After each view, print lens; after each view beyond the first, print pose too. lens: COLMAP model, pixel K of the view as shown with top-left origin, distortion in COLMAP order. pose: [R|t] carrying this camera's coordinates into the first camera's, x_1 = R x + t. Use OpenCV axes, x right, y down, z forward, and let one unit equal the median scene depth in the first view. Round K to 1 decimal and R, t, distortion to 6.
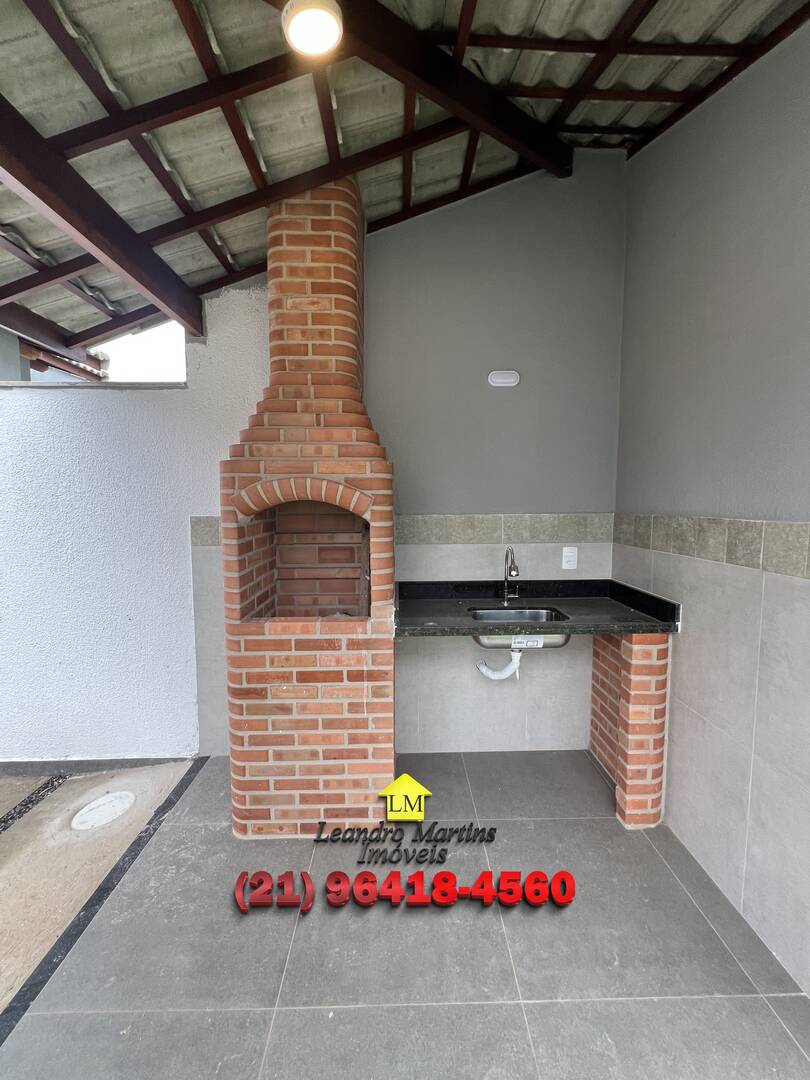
lens RADIAL K [[430.9, 0, 405.0], [0, 430.9, 540.0], [0, 0, 1]] dist [-0.002063, -0.000064]
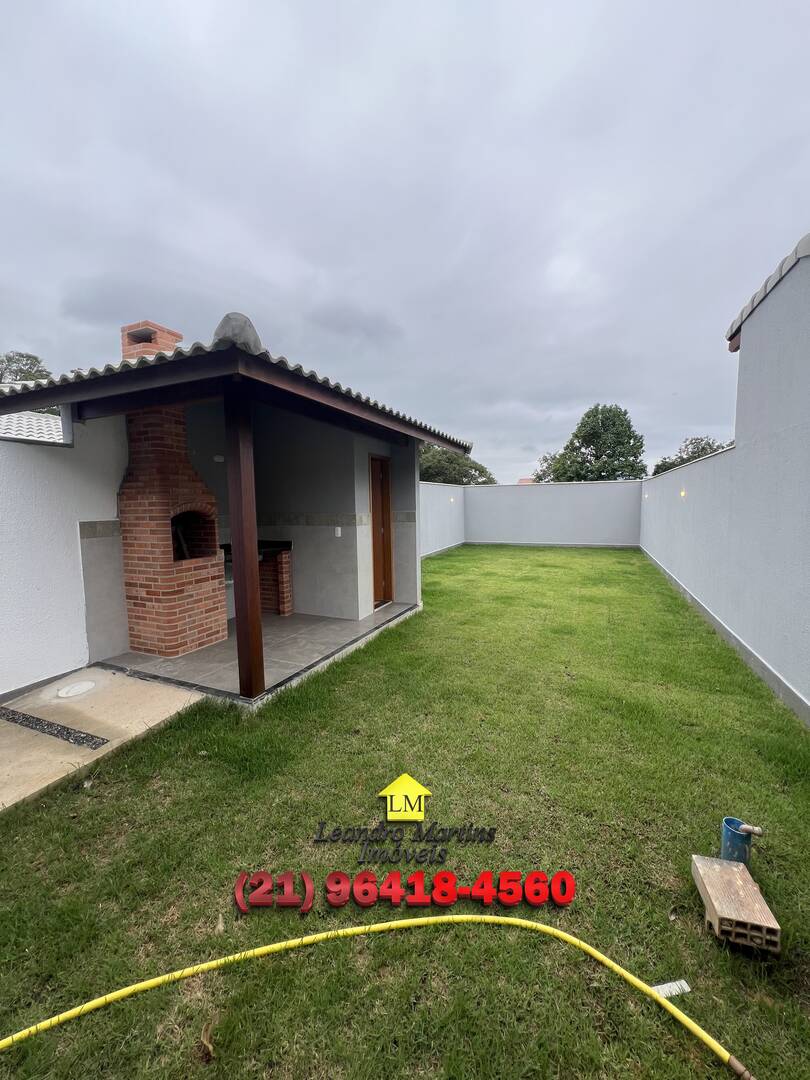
lens RADIAL K [[430.9, 0, 405.0], [0, 430.9, 540.0], [0, 0, 1]] dist [-0.002063, -0.000064]
pose [[0.418407, -0.078625, 0.904850, -1.933816], [0.091461, 0.994829, 0.044151, 0.077022], [-0.903643, 0.064286, 0.423435, -1.143013]]
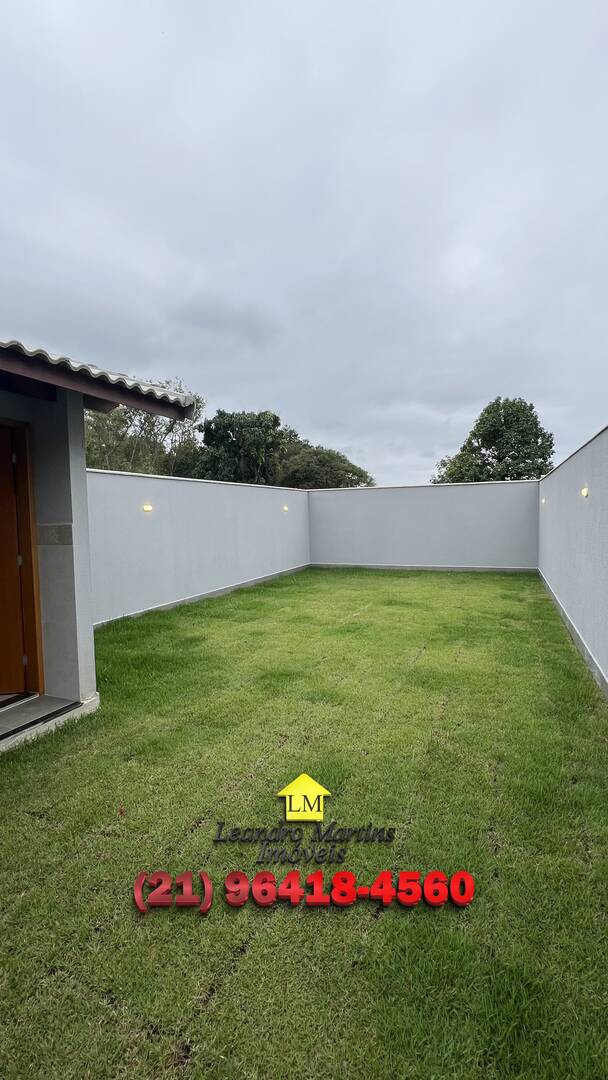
lens RADIAL K [[481.7, 0, 304.0], [0, 481.7, 540.0], [0, 0, 1]] dist [0.004268, 0.000737]
pose [[0.402740, -0.050833, 0.913902, -0.208638], [0.096511, 0.995249, 0.012827, 0.143728], [-0.910212, 0.083036, 0.405733, -1.467375]]
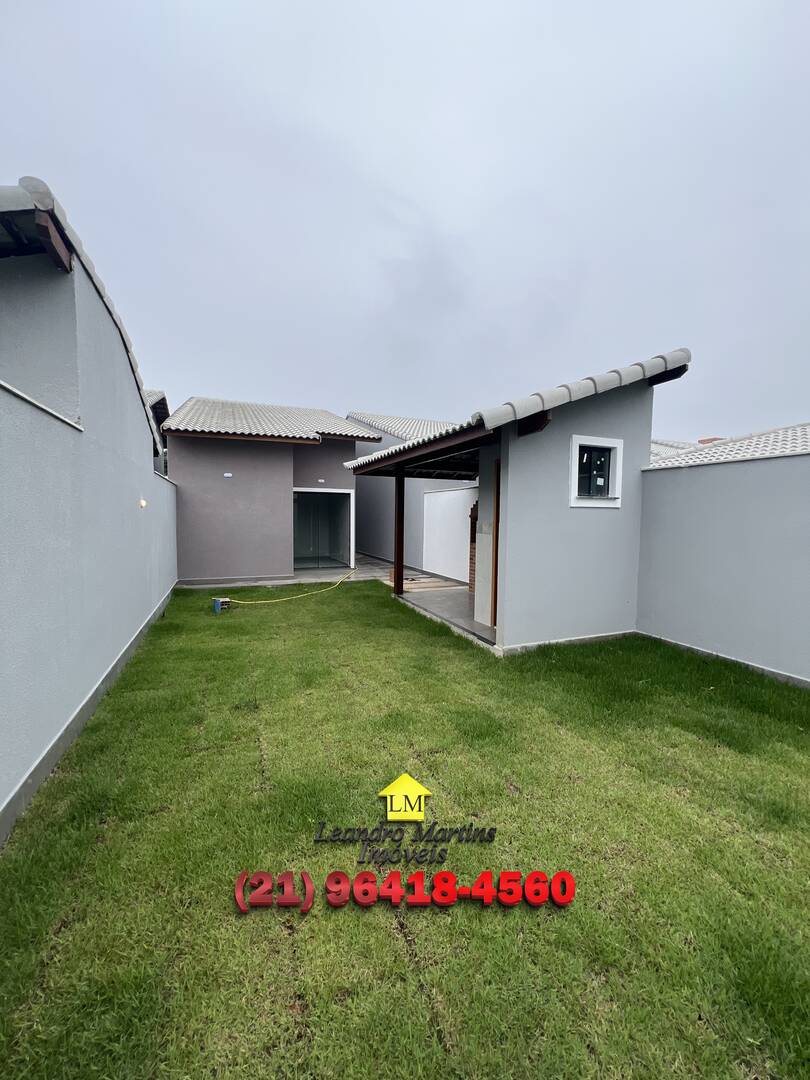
lens RADIAL K [[430.9, 0, 405.0], [0, 430.9, 540.0], [0, 0, 1]] dist [-0.002063, -0.000064]
pose [[0.353964, 0.060994, -0.933268, 3.493075], [-0.093865, 0.995150, 0.029438, 0.092041], [0.930537, 0.077181, 0.357973, -1.246959]]
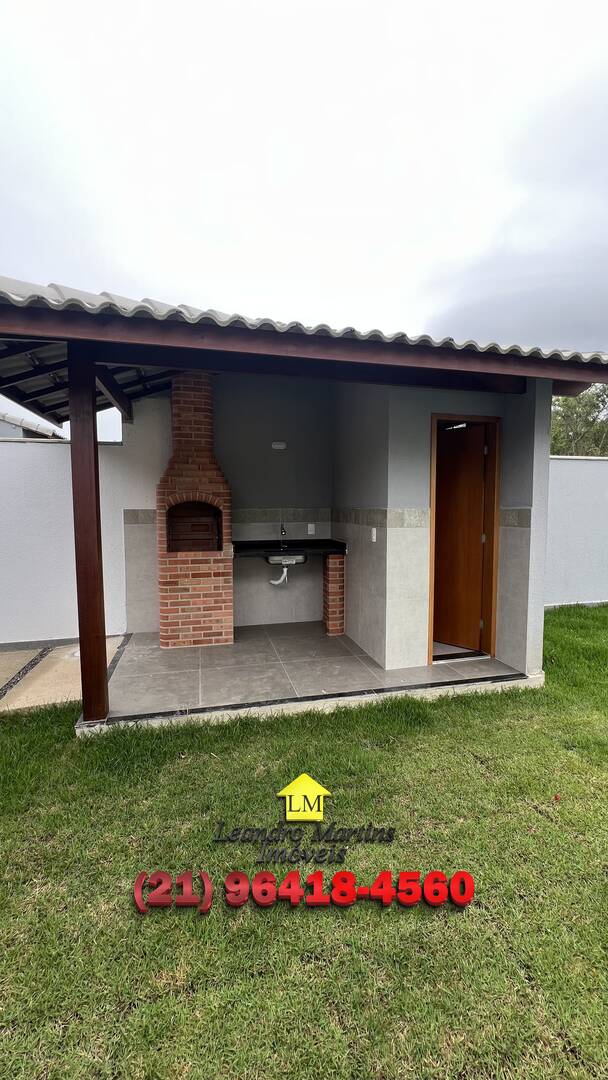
lens RADIAL K [[429.8, 0, 304.0], [0, 429.8, 540.0], [0, 0, 1]] dist [-0.006136, 0.000282]
pose [[0.976452, -0.014390, 0.215252, -0.149833], [0.016750, 0.999818, -0.009143, 0.150880], [-0.215081, 0.012534, 0.976516, -1.410715]]
